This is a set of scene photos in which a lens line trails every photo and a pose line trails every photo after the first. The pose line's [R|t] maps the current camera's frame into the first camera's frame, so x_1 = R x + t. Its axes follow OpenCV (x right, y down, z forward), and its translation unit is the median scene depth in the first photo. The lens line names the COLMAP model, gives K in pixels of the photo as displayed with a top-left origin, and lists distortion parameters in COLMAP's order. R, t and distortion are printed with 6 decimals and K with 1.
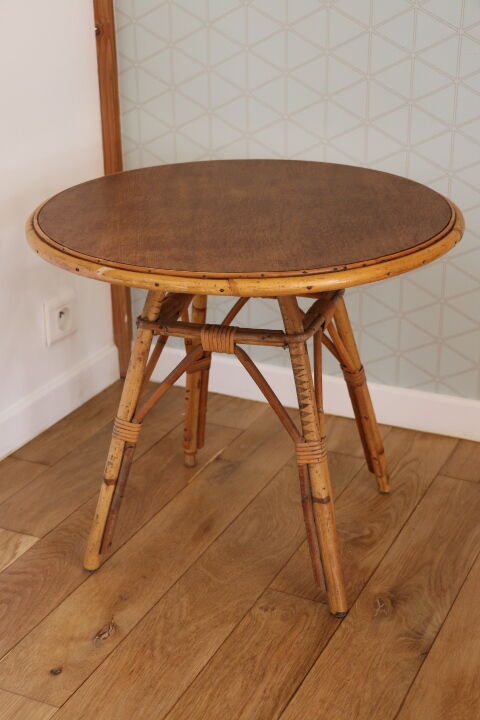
lens RADIAL K [[1142.8, 0, 240.0], [0, 1142.8, 360.0], [0, 0, 1]] dist [0.127806, 0.041223]
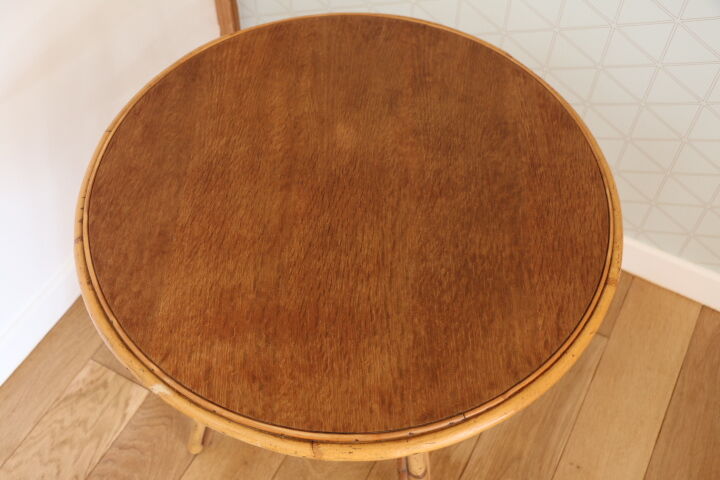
lens RADIAL K [[819.3, 0, 360.0], [0, 819.3, 240.0], [0, 0, 1]] dist [-0.000732, 0.027917]
pose [[0.998827, 0.048326, -0.003079, 0.014108], [-0.038653, 0.833965, 0.550461, -0.410549], [0.029170, -0.549697, 0.834855, 0.502581]]
